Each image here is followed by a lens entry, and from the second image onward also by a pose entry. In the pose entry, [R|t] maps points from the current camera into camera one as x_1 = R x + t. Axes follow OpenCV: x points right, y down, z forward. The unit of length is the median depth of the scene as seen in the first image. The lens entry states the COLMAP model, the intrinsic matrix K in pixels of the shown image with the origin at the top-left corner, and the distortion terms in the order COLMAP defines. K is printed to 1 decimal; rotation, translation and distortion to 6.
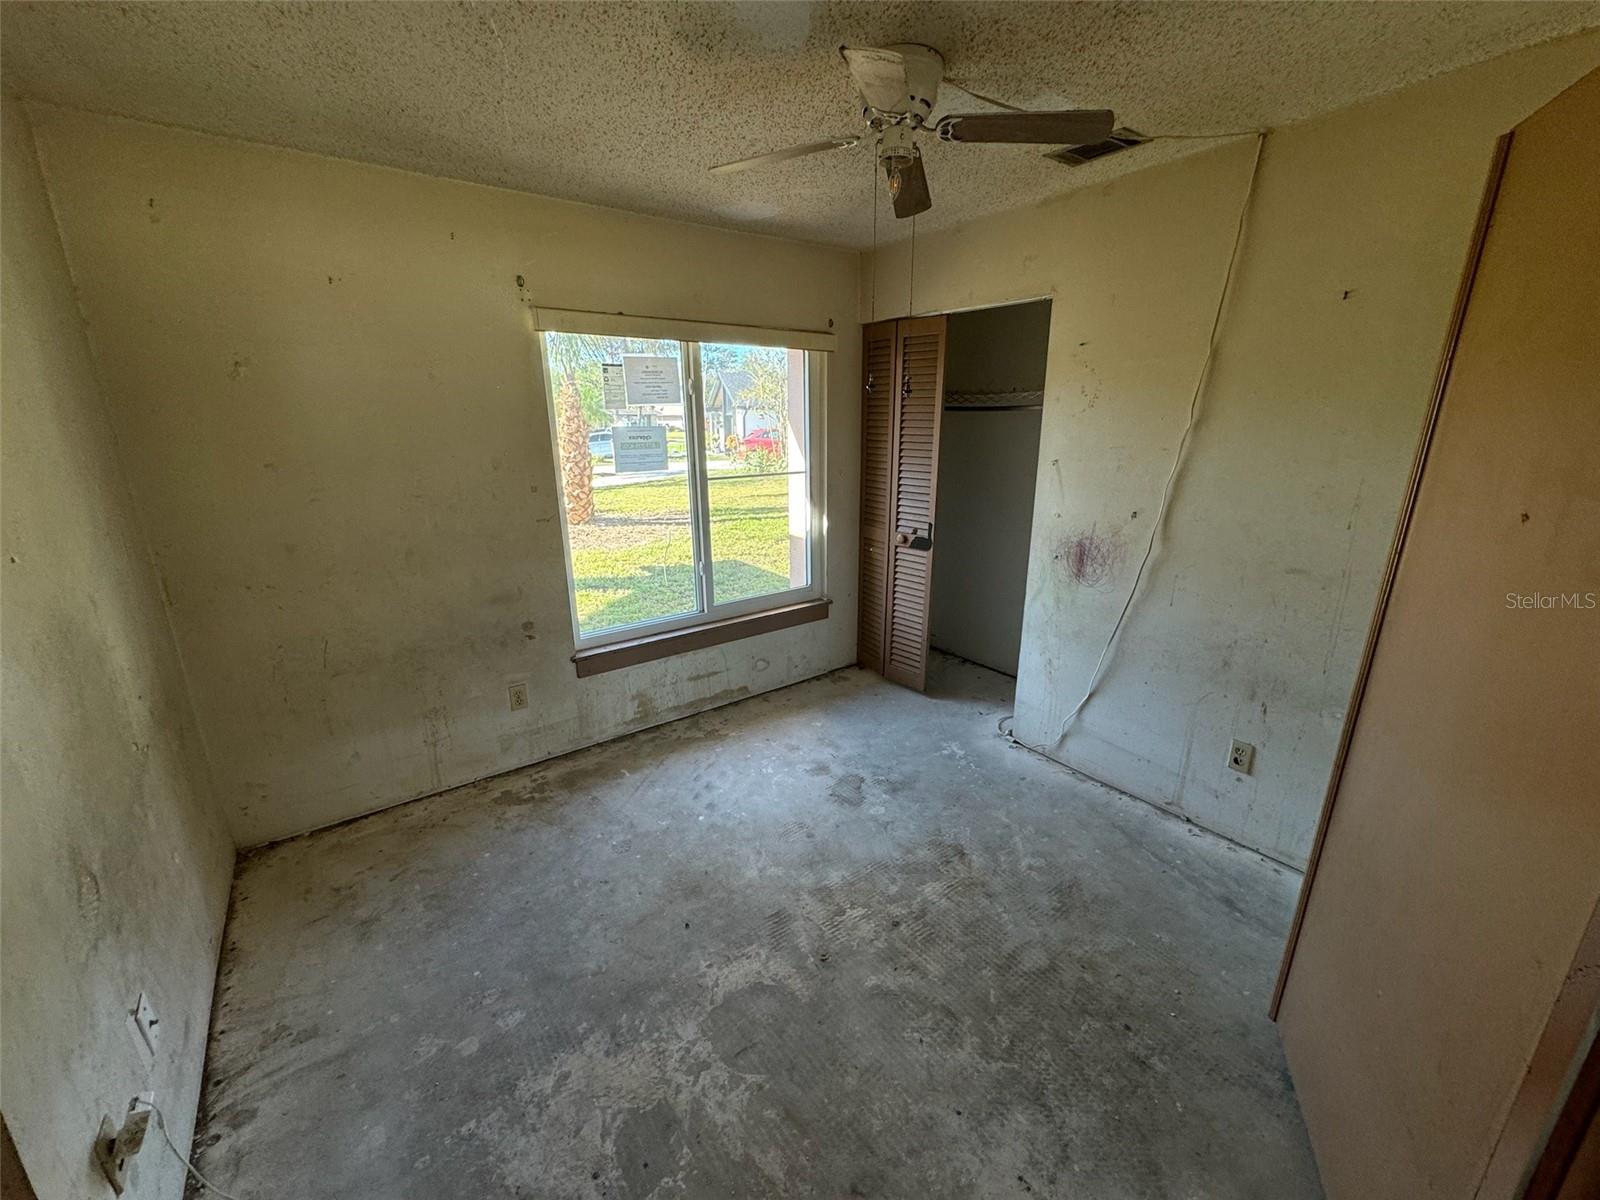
lens RADIAL K [[639.2, 0, 800.0], [0, 639.2, 600.0], [0, 0, 1]] dist [-0.001957, -0.000411]
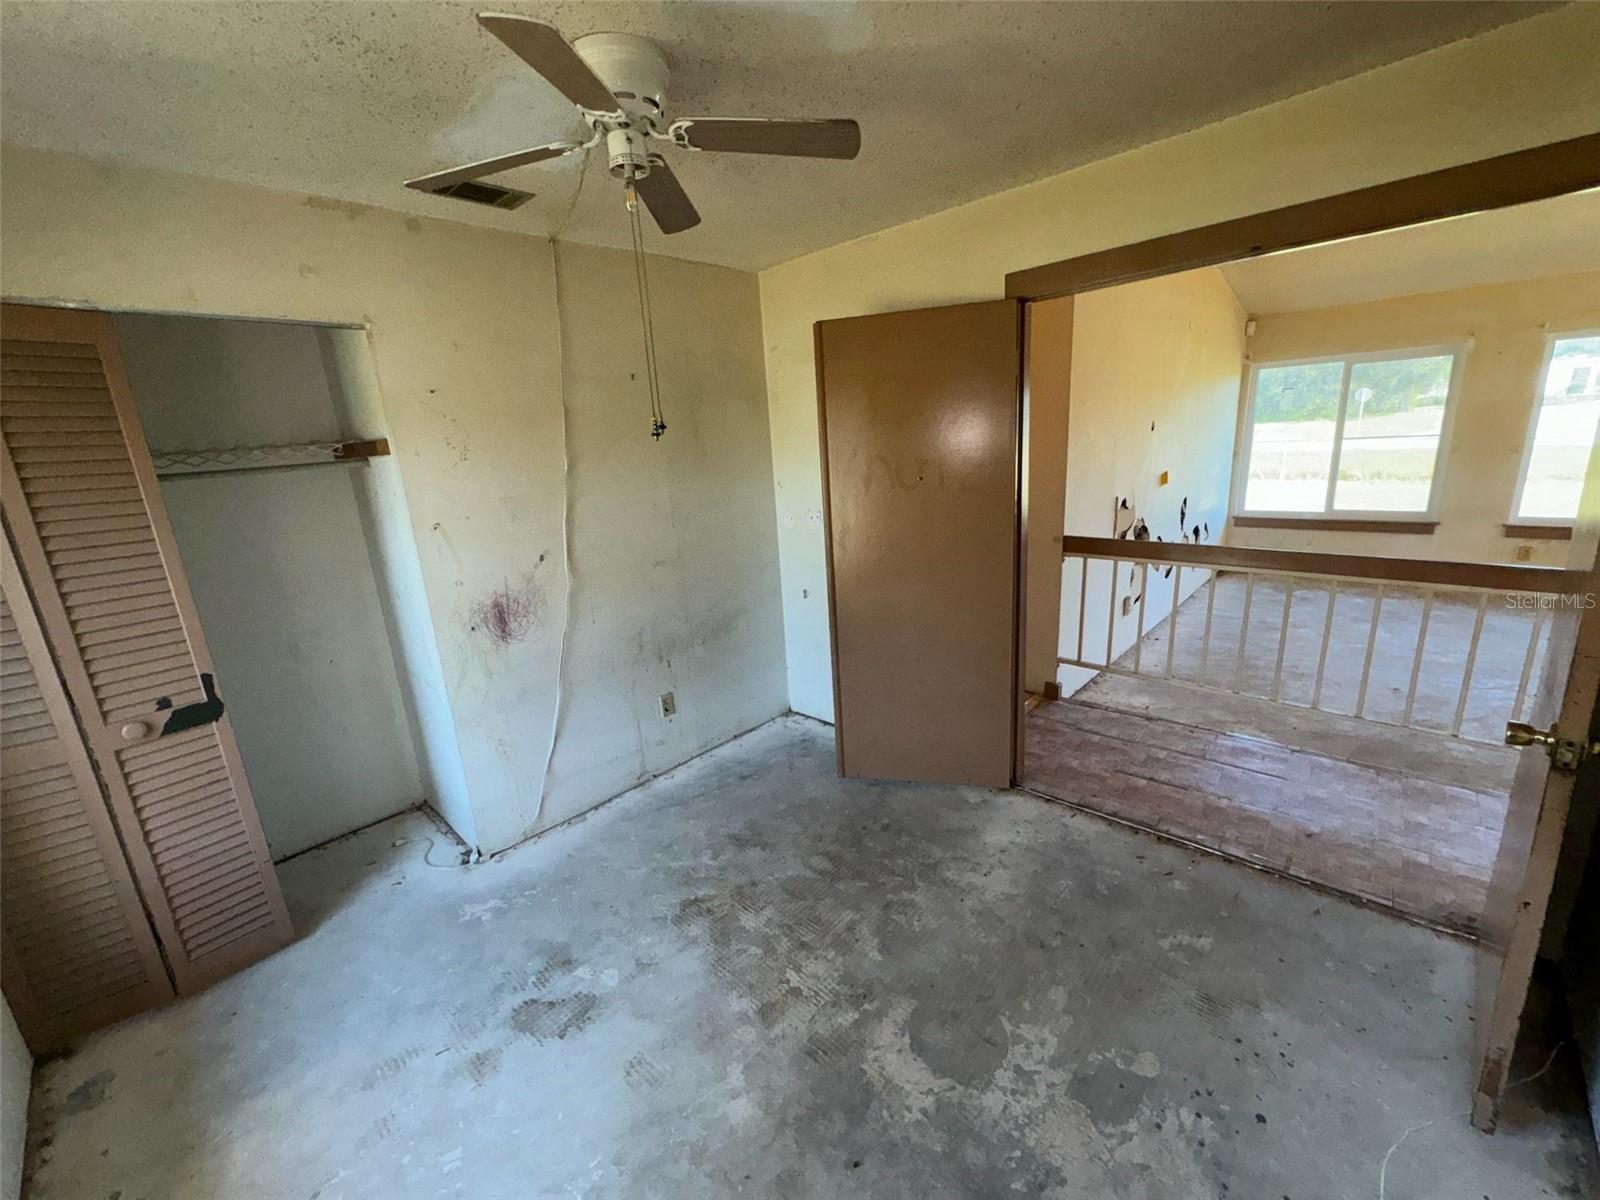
lens RADIAL K [[639.2, 0, 800.0], [0, 639.2, 600.0], [0, 0, 1]] dist [-0.001957, -0.000411]
pose [[-0.175650, -0.227138, 0.957891, -0.550400], [0.328548, 0.903707, 0.274536, -0.212886], [-0.928010, 0.362936, -0.084111, 0.698659]]
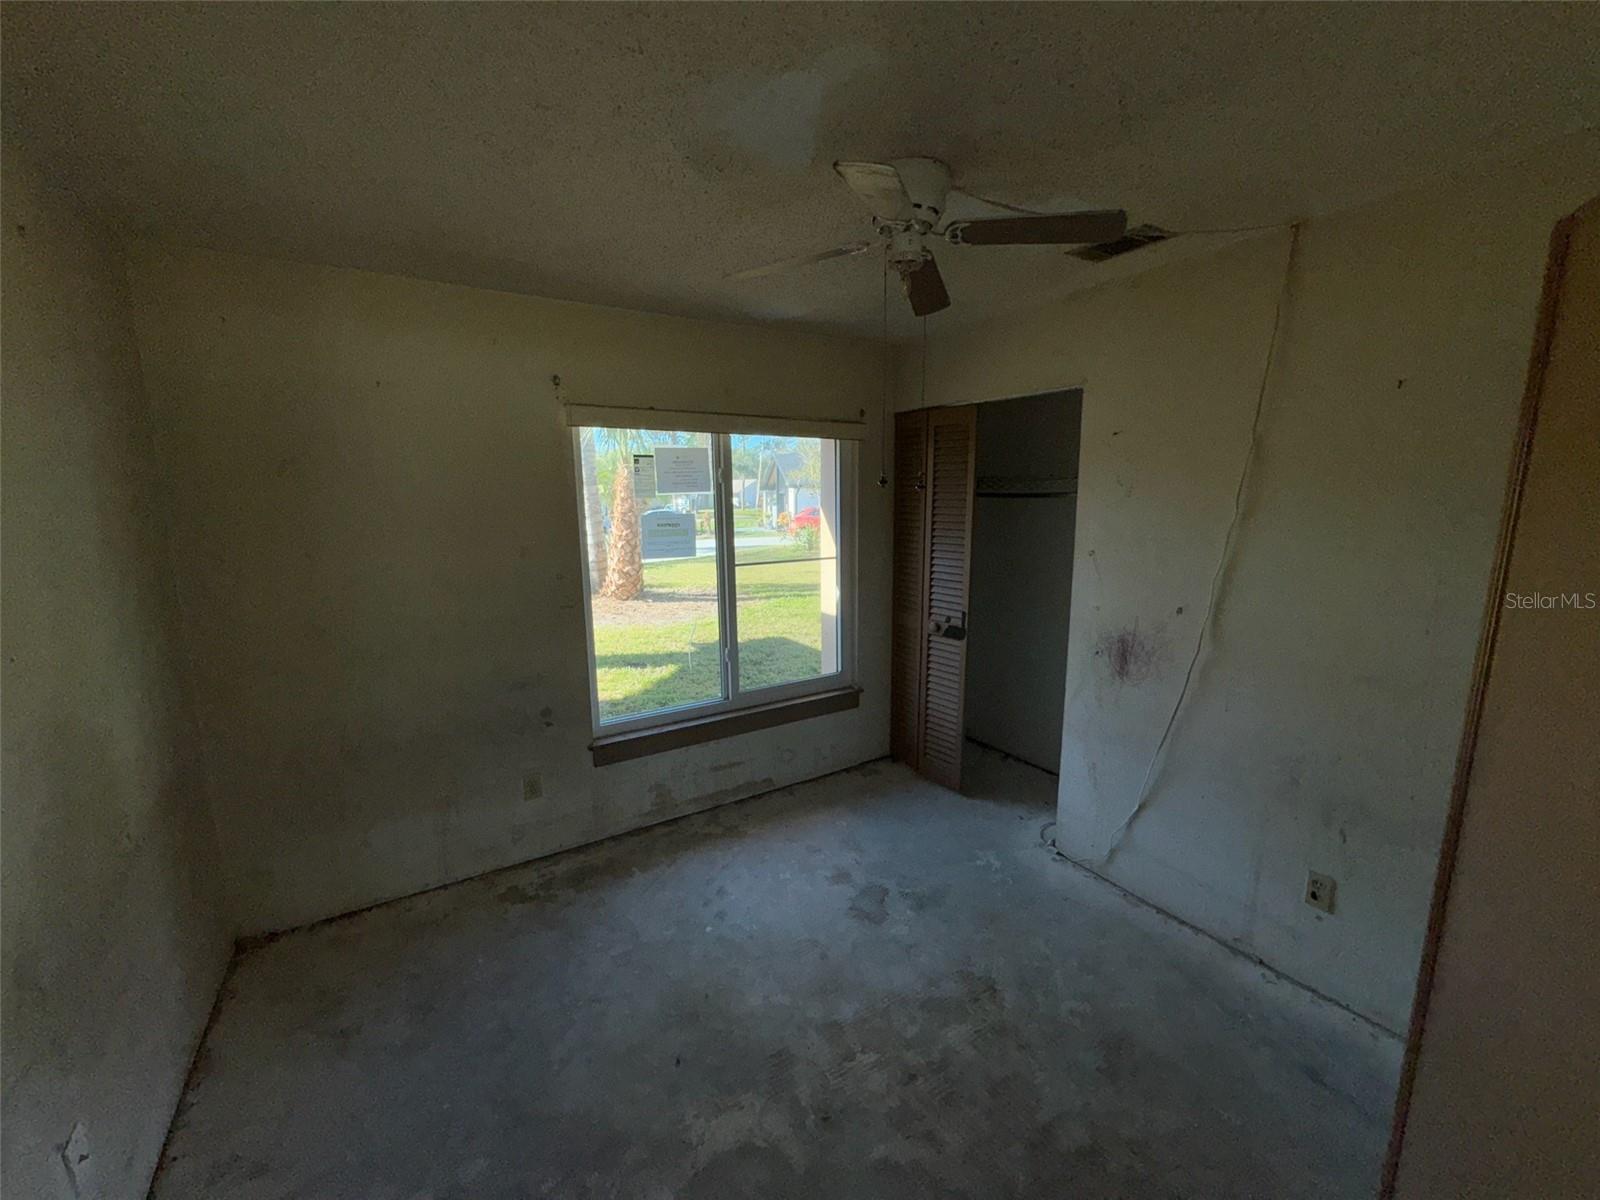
lens RADIAL K [[639.2, 0, 800.0], [0, 639.2, 600.0], [0, 0, 1]] dist [-0.001957, -0.000411]
pose [[0.996683, 0.011688, -0.080537, 0.047054], [-0.020839, 0.993291, -0.113745, -0.030850], [0.078667, 0.115046, 0.990240, 0.035877]]
